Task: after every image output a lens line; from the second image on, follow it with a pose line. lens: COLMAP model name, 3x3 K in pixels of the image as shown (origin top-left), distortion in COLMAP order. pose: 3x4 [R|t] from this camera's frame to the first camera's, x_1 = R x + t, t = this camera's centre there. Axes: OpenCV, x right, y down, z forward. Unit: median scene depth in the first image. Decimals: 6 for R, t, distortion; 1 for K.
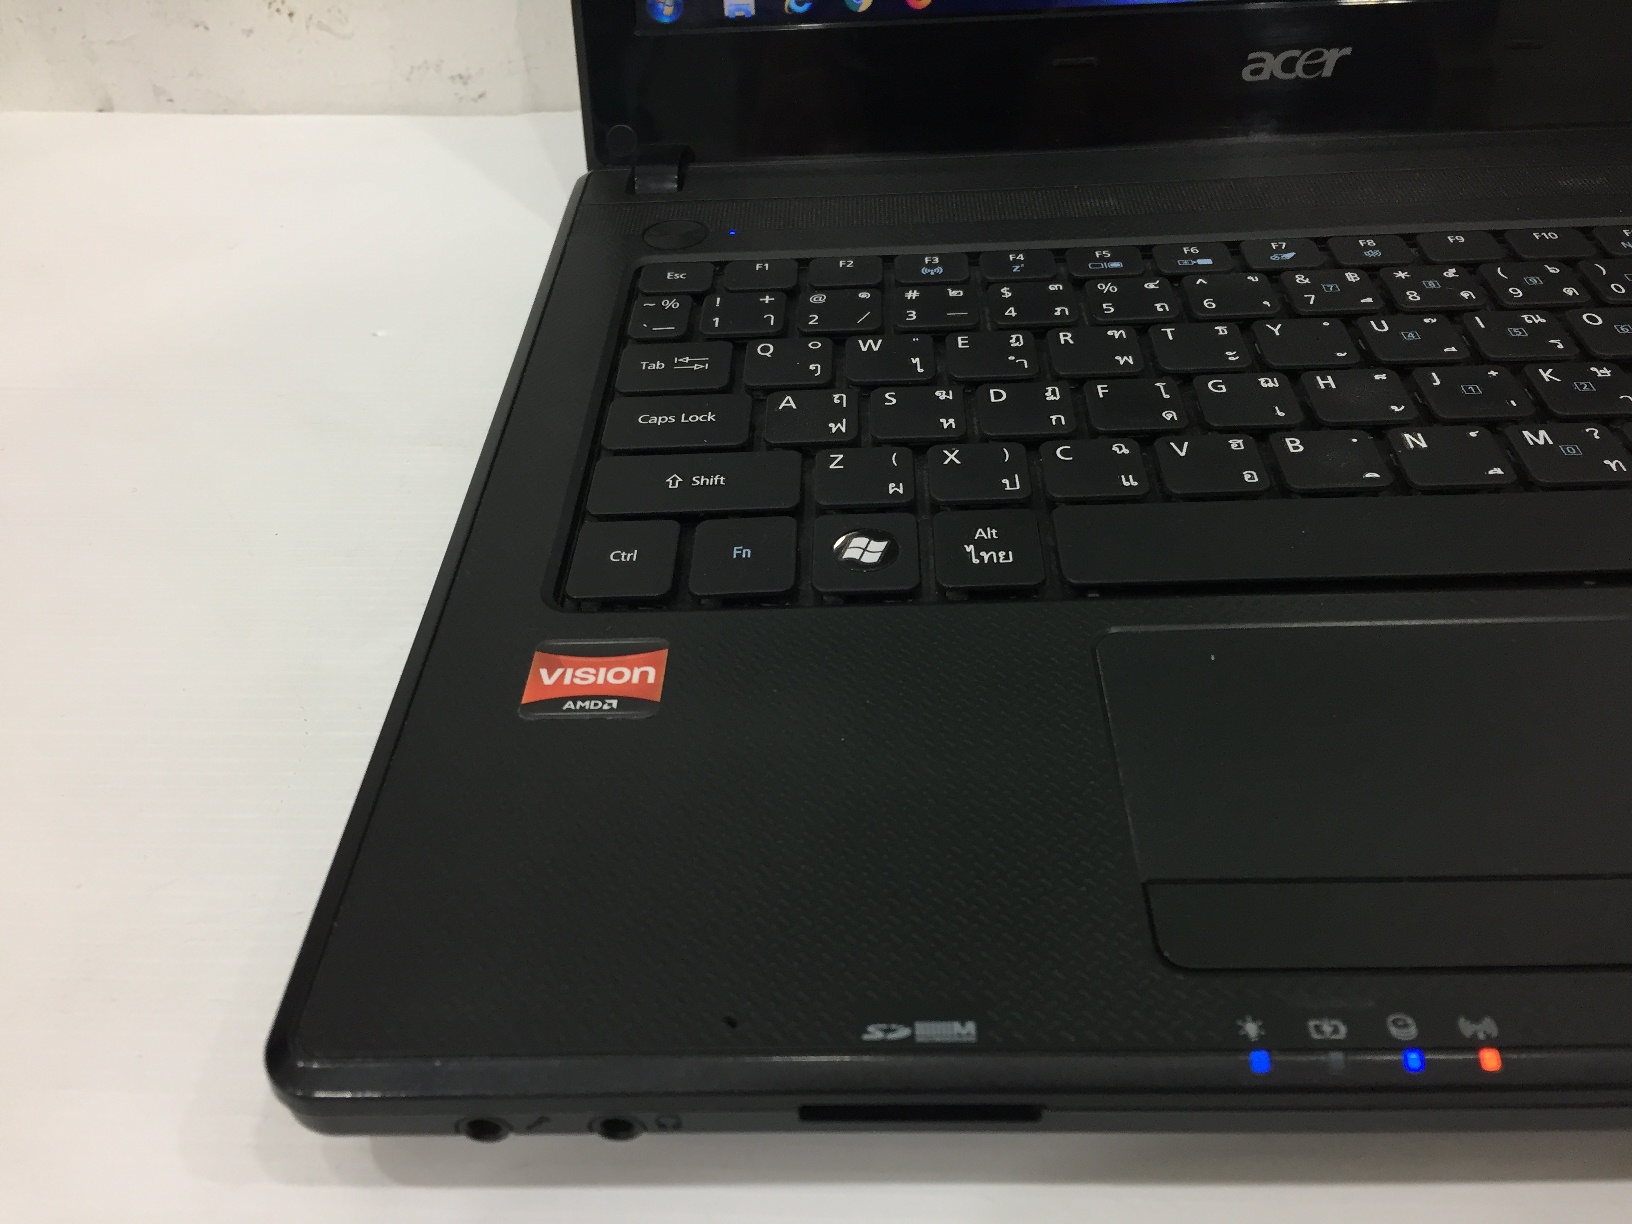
lens RADIAL K [[1405.4, 0, 800.7], [0, 1405.4, 616.3], [0, 0, 1]] dist [0.068535, -0.113354]
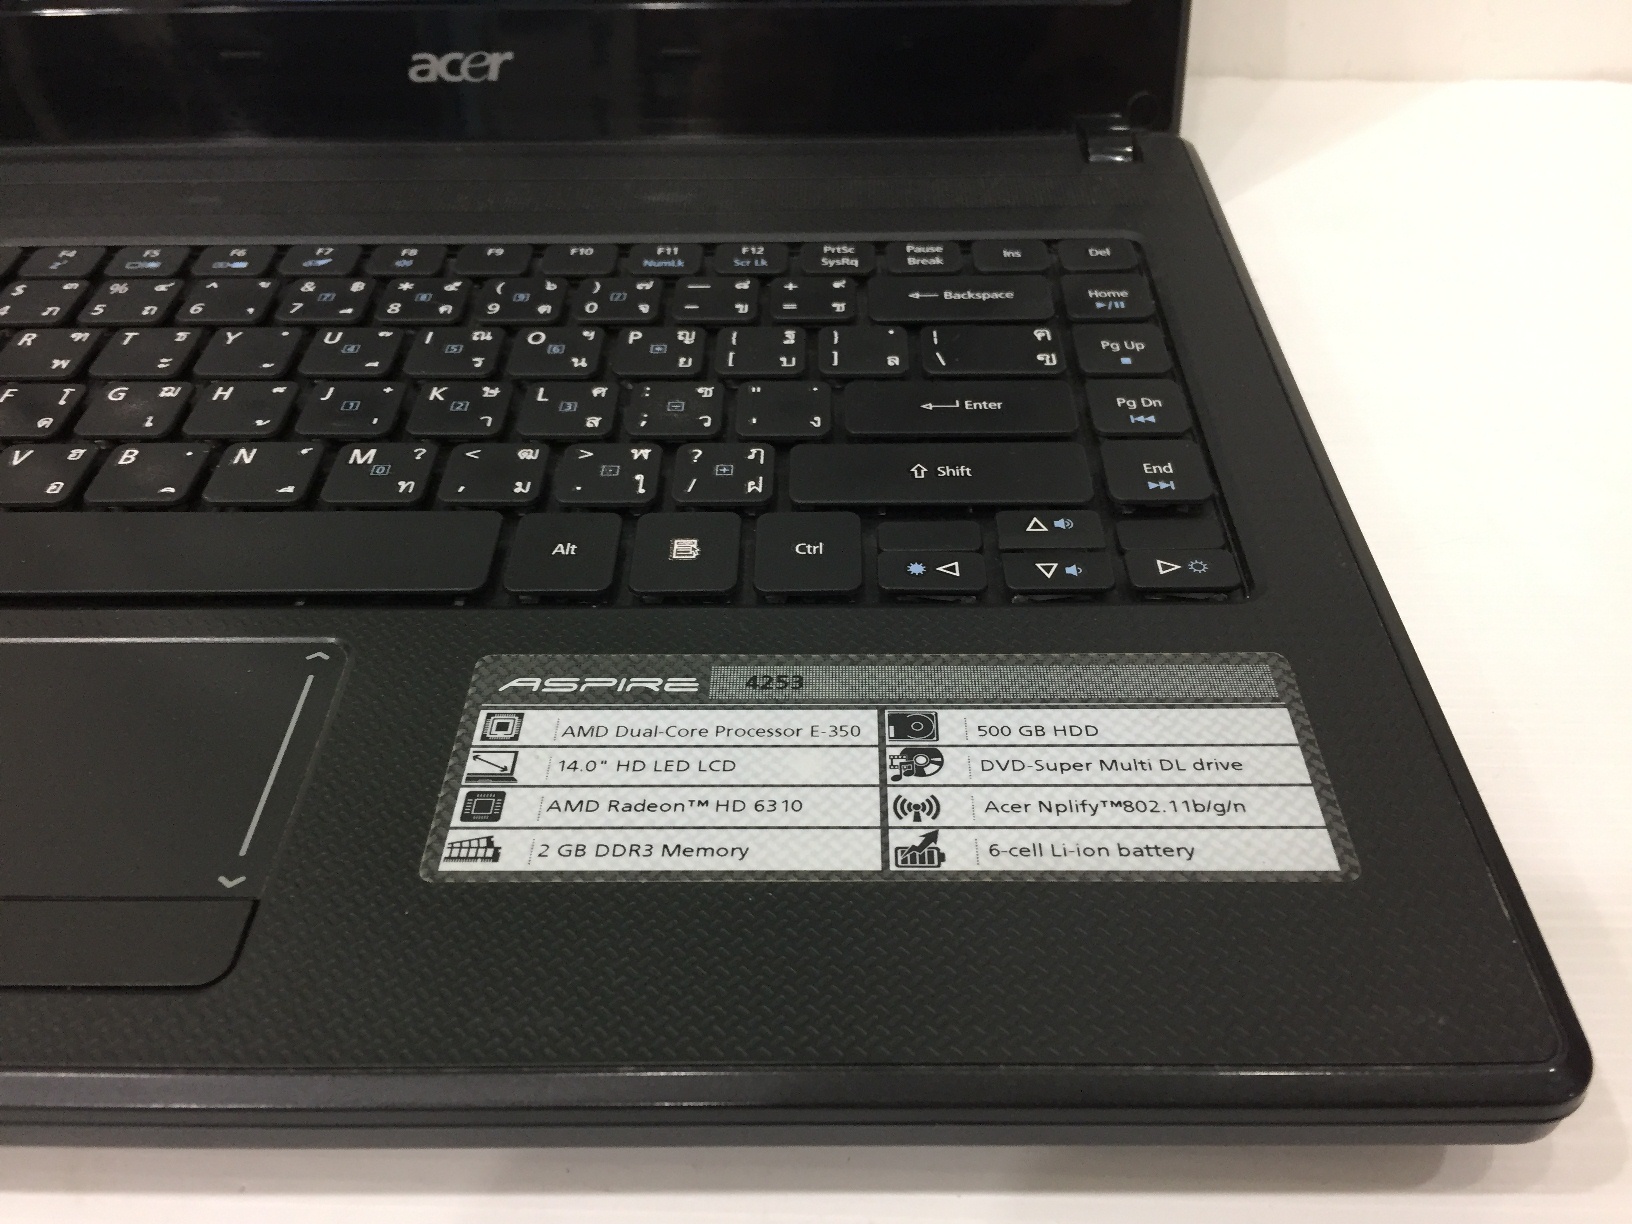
lens RADIAL K [[1405.4, 0, 782.0], [0, 1405.4, 654.8], [0, 0, 1]] dist [0.068535, -0.113354]
pose [[0.999150, 0.019236, 0.036451, 0.627848], [-0.020515, 0.999175, 0.035049, -0.021267], [-0.035747, -0.035767, 0.998721, -0.012731]]
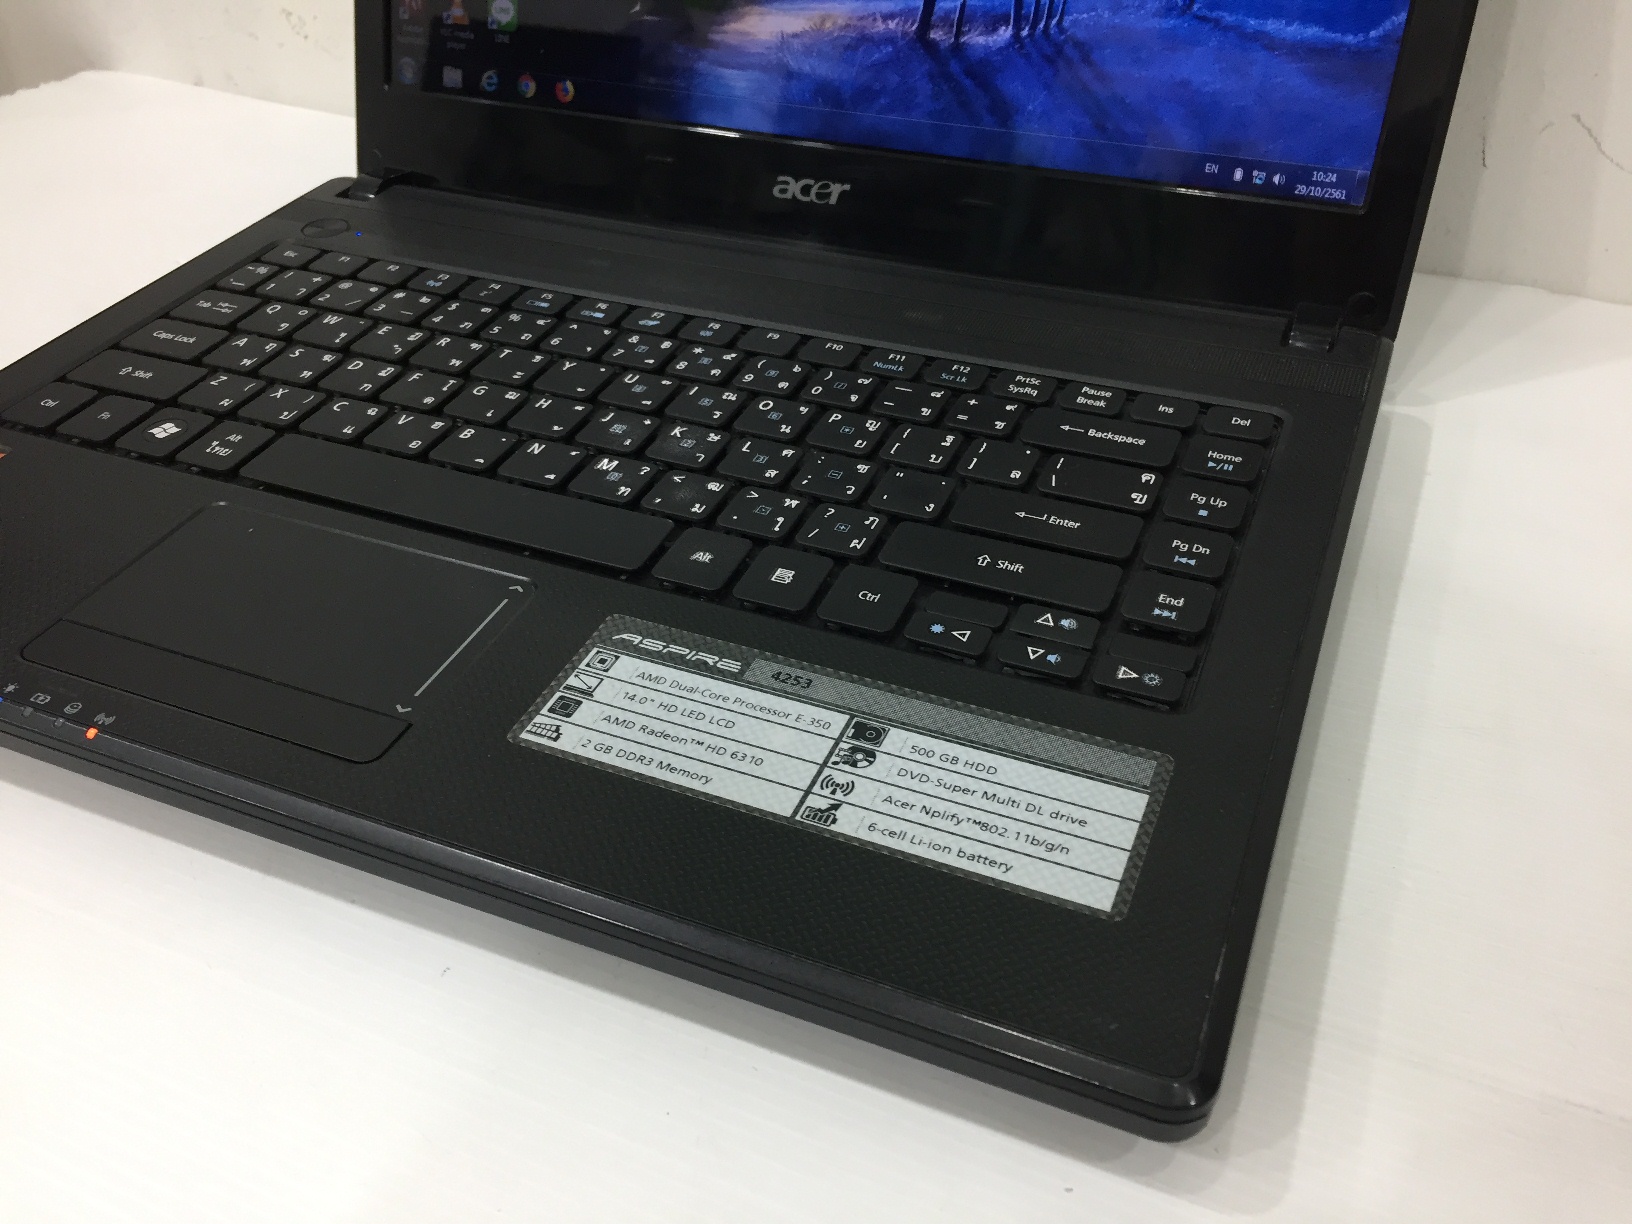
lens RADIAL K [[1405.4, 0, 765.4], [0, 1405.4, 601.9], [0, 0, 1]] dist [0.068535, -0.113354]
pose [[0.925926, 0.249875, -0.283239, 0.878857], [-0.258374, 0.966015, 0.007585, -0.036210], [0.275508, 0.066158, 0.959019, -0.233050]]
